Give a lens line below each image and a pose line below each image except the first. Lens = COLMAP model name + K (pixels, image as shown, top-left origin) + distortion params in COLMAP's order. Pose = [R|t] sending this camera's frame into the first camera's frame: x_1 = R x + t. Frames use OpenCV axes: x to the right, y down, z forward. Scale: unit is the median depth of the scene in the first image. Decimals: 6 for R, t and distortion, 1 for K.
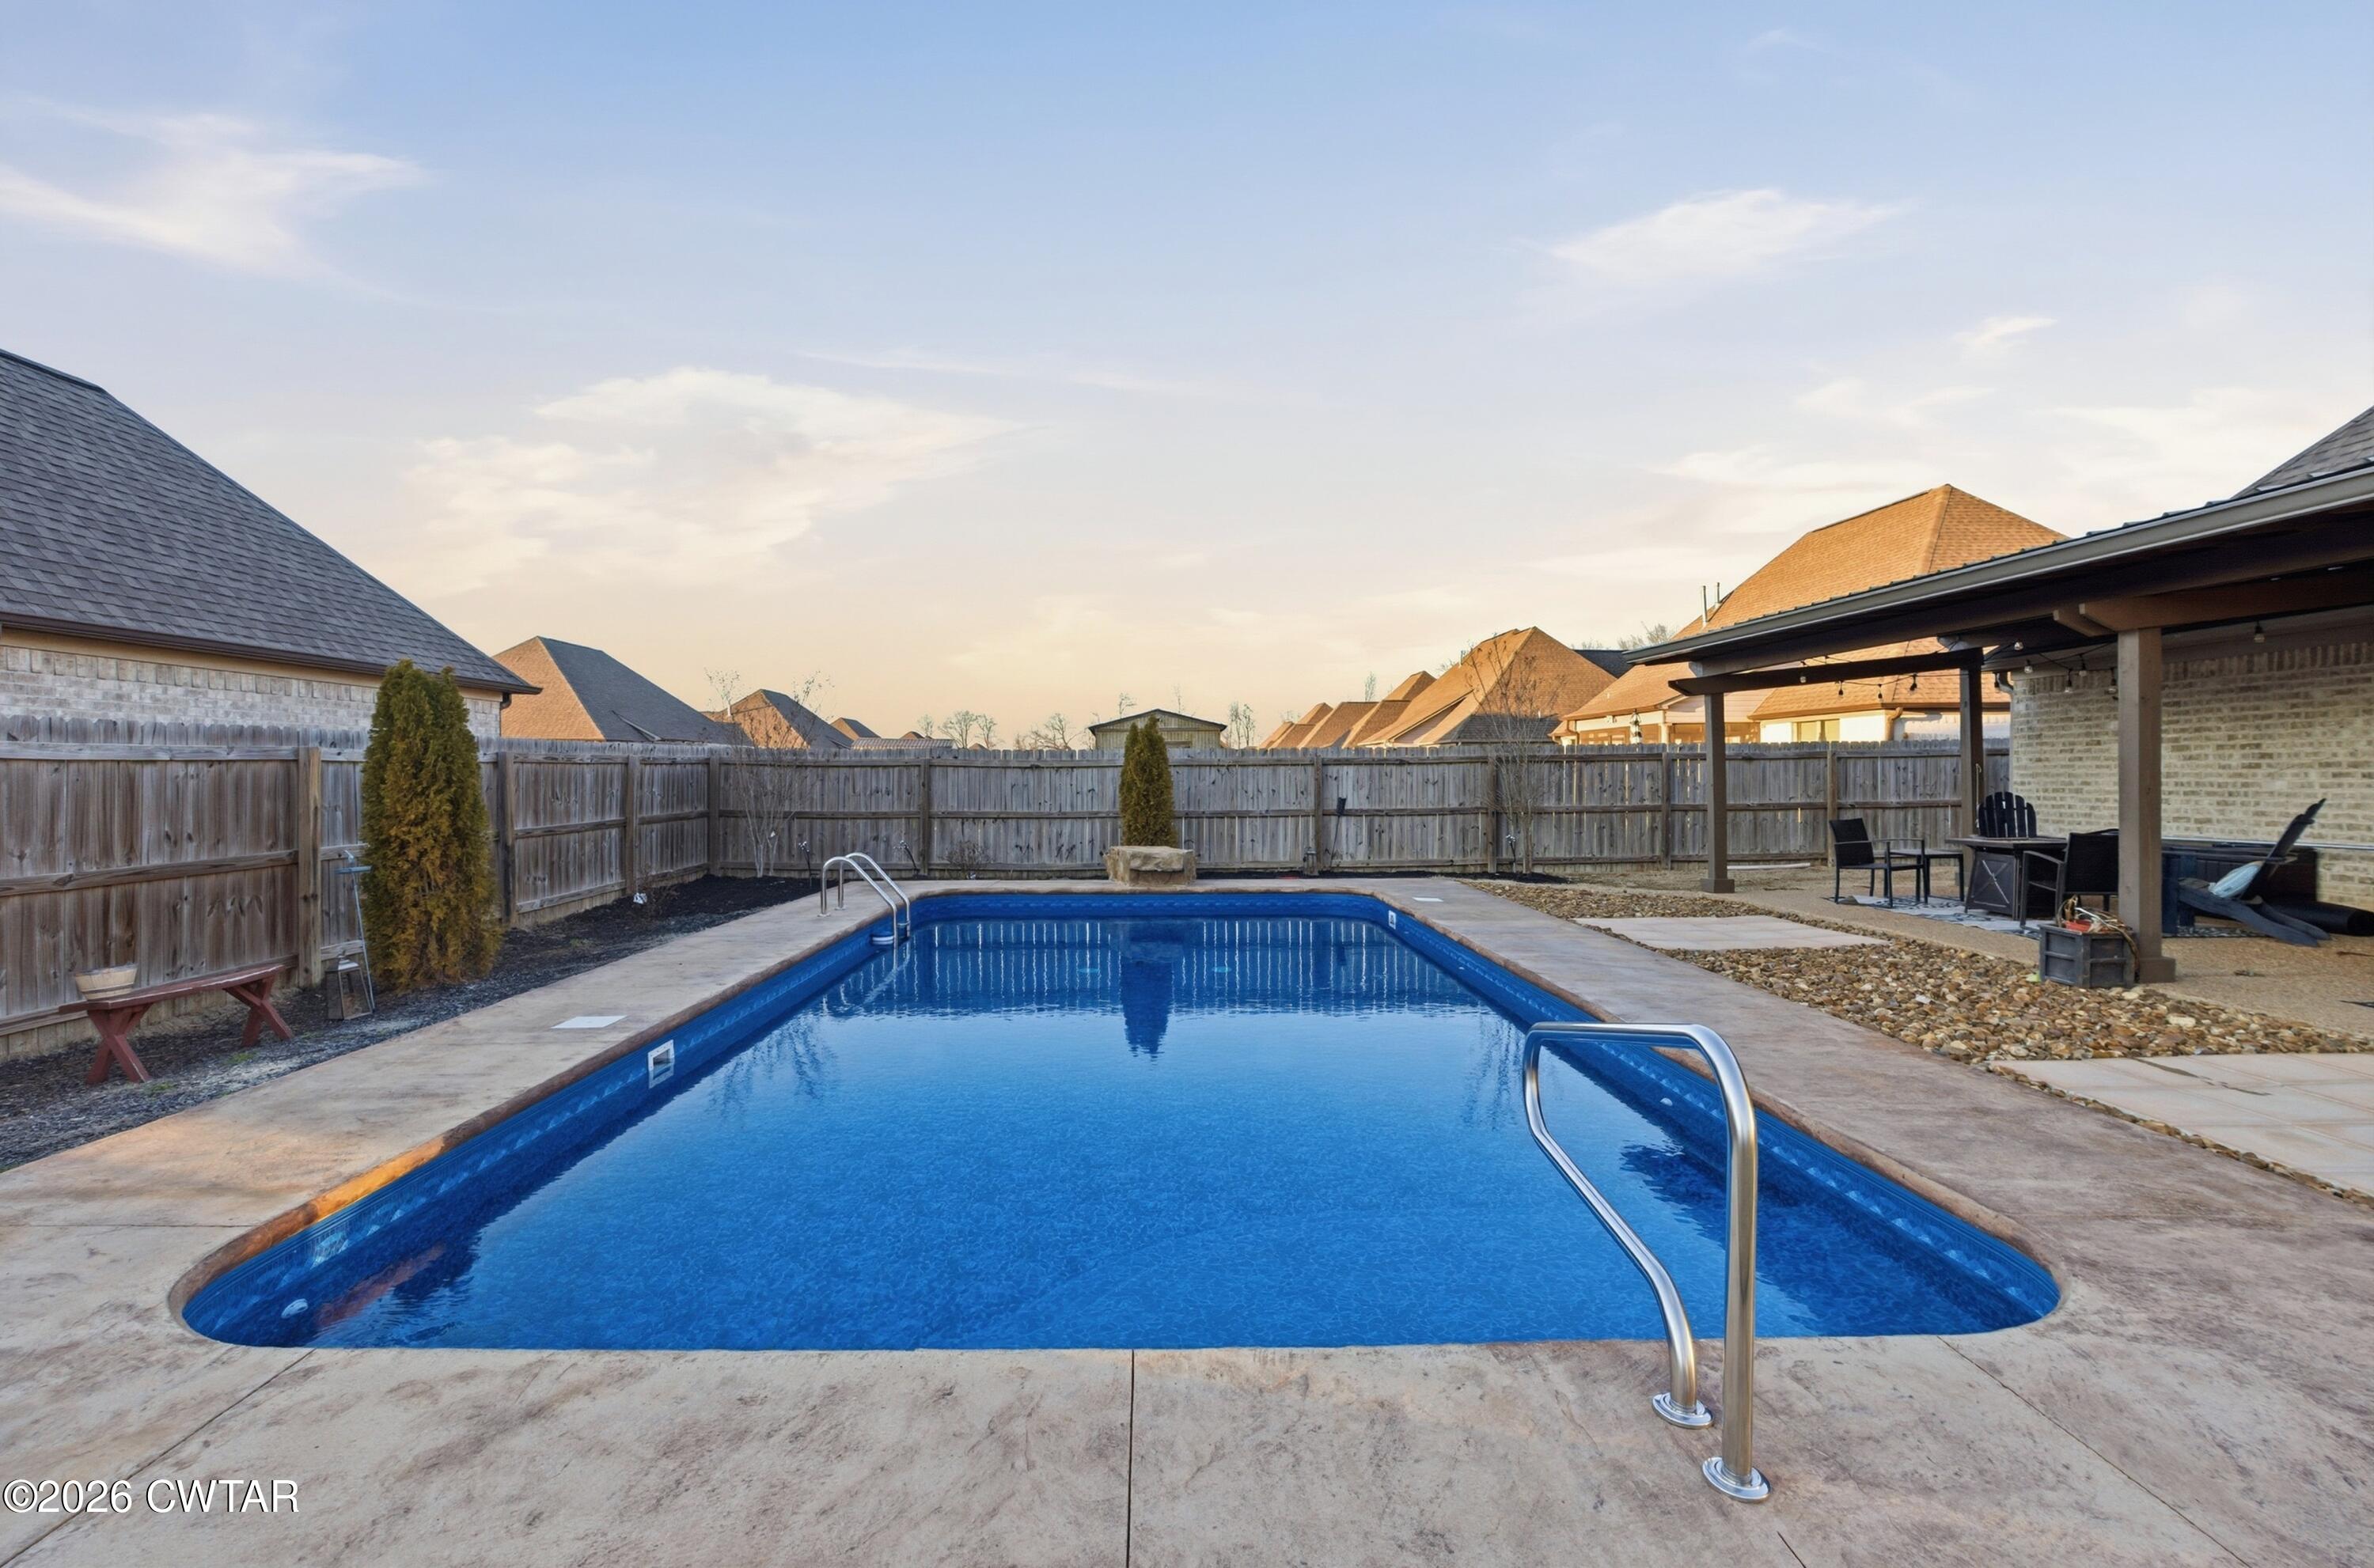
lens RADIAL K [[1069.1, 0, 1184.3], [0, 1069.1, 781.1], [0, 0, 1]] dist [-0.002569, 0.000154]
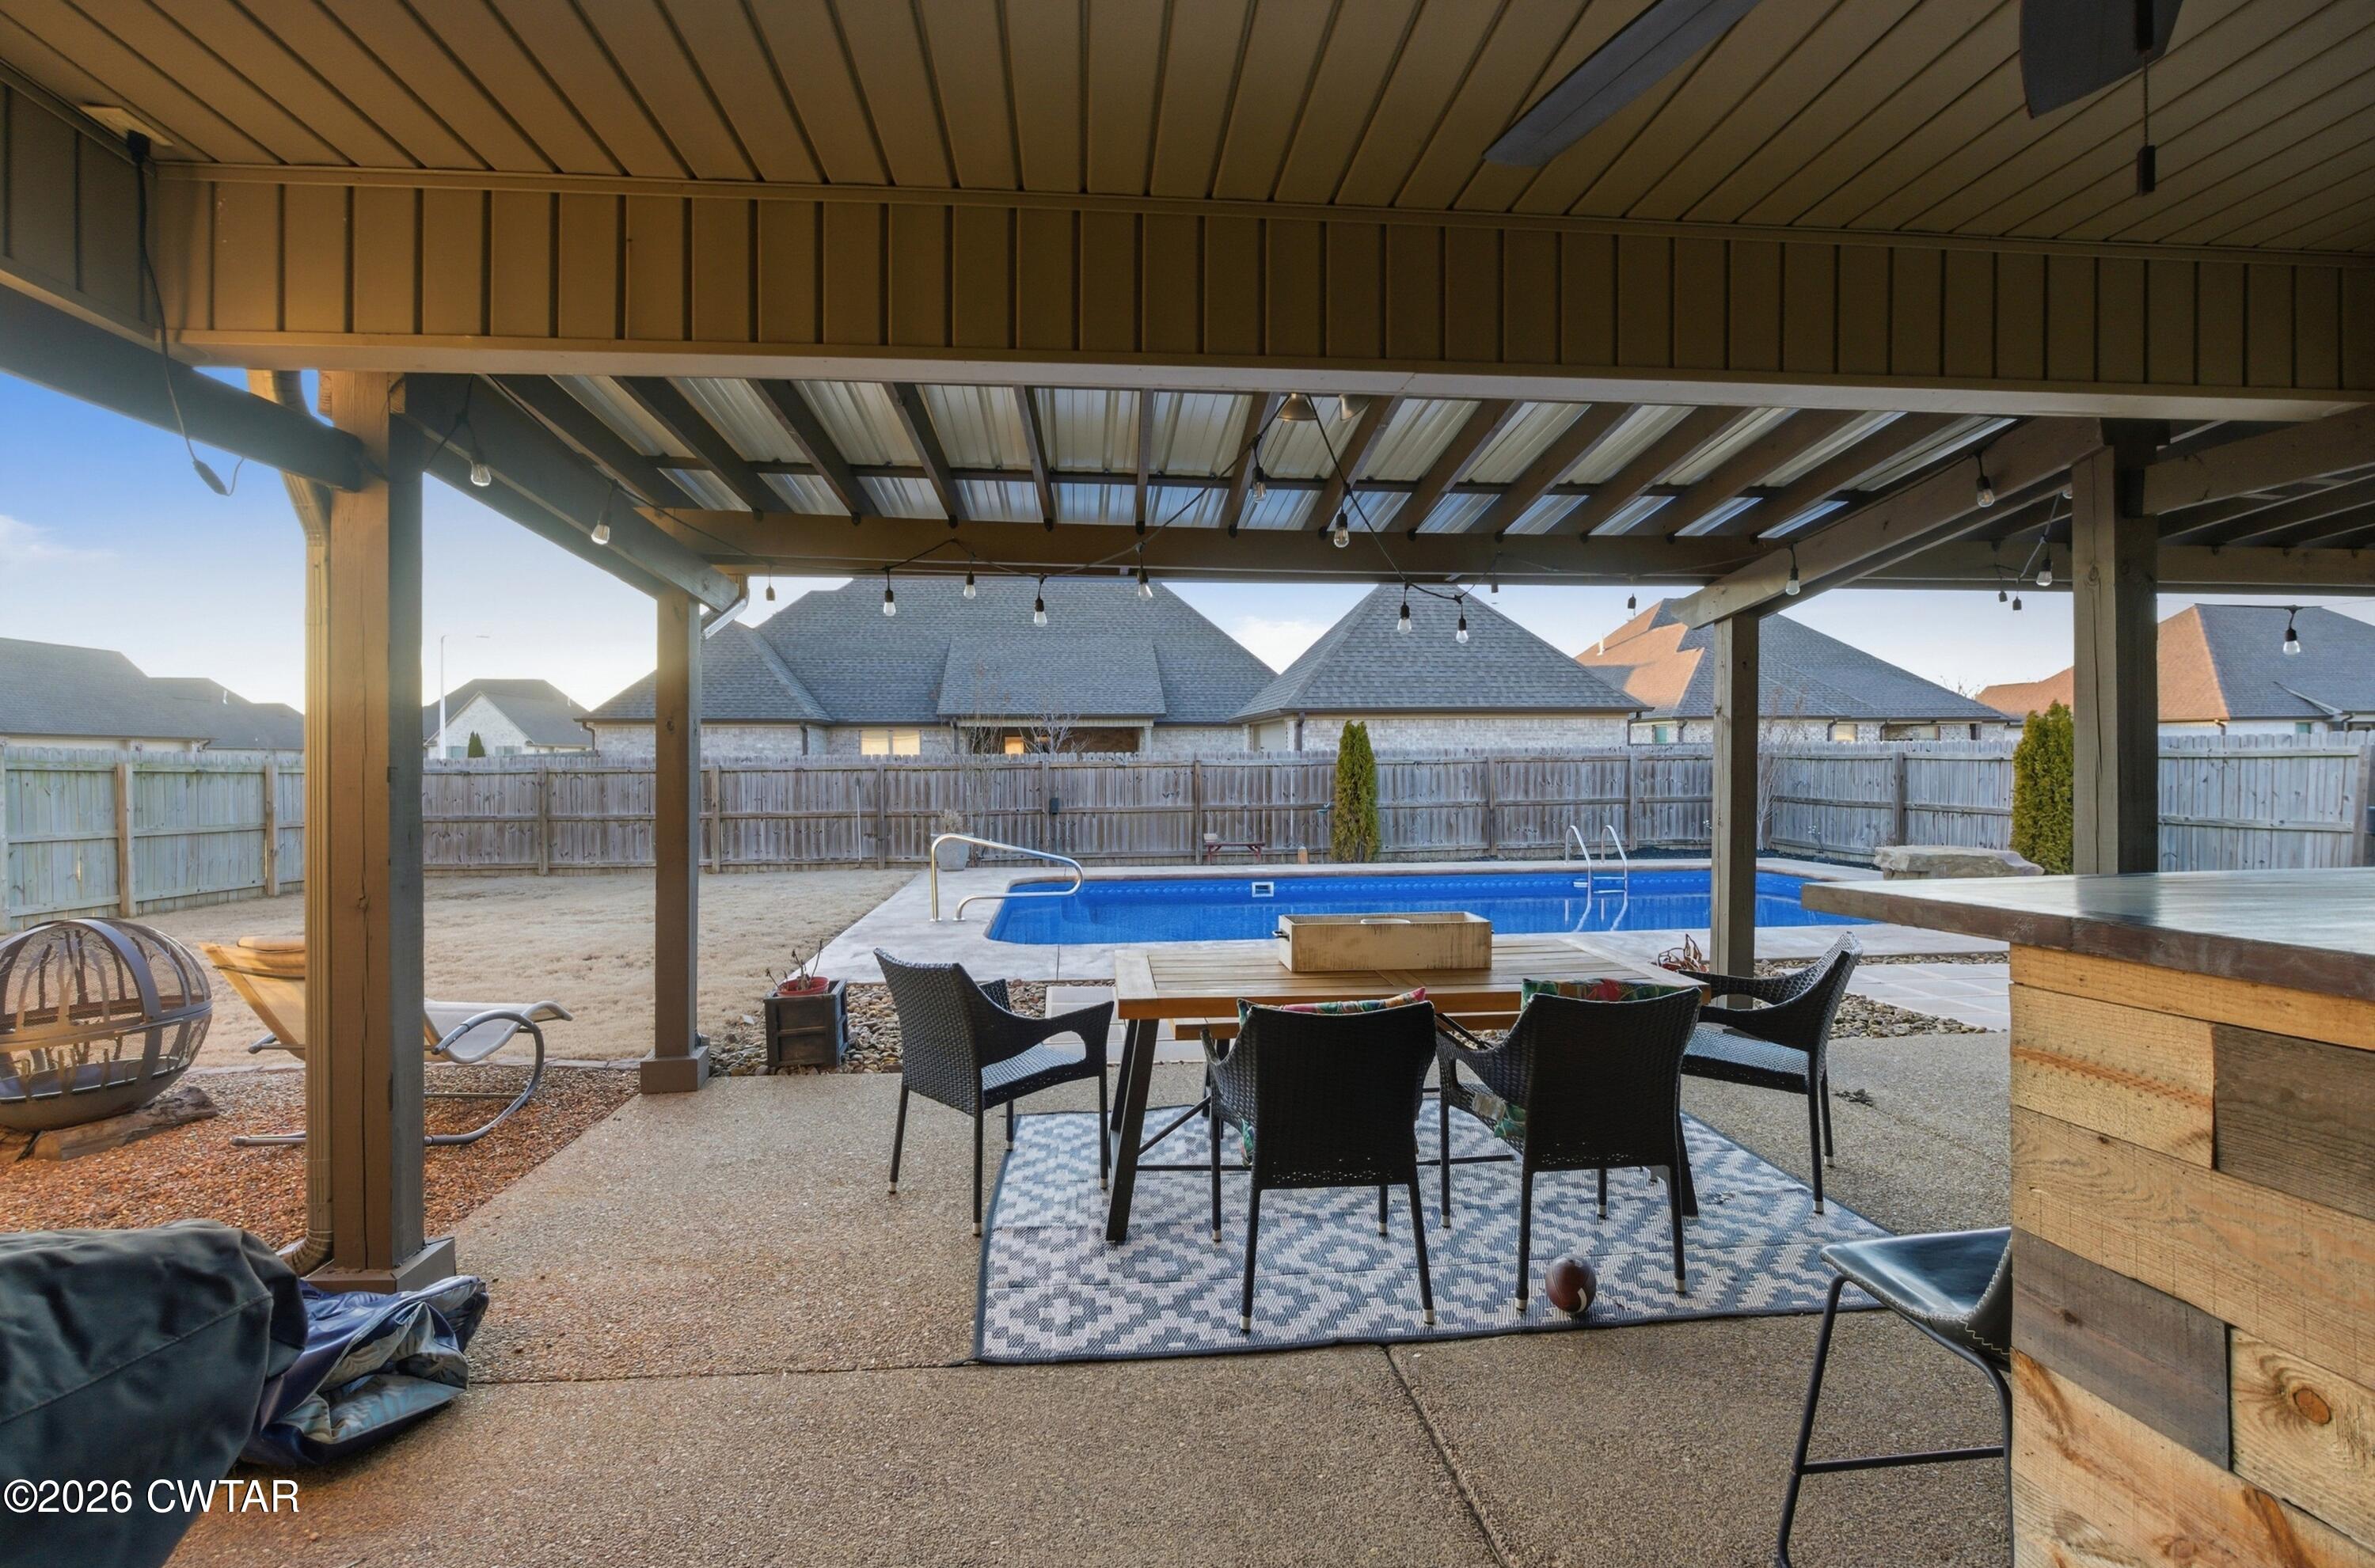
lens RADIAL K [[1069.6, 0, 1187.7], [0, 1069.6, 768.0], [0, 0, 1]] dist [-0.002569, 0.000154]
pose [[0.069630, 0.004534, -0.997563, 1.596013], [0.001615, 0.999988, 0.004658, -0.024080], [0.997572, -0.001935, 0.069622, 0.544580]]
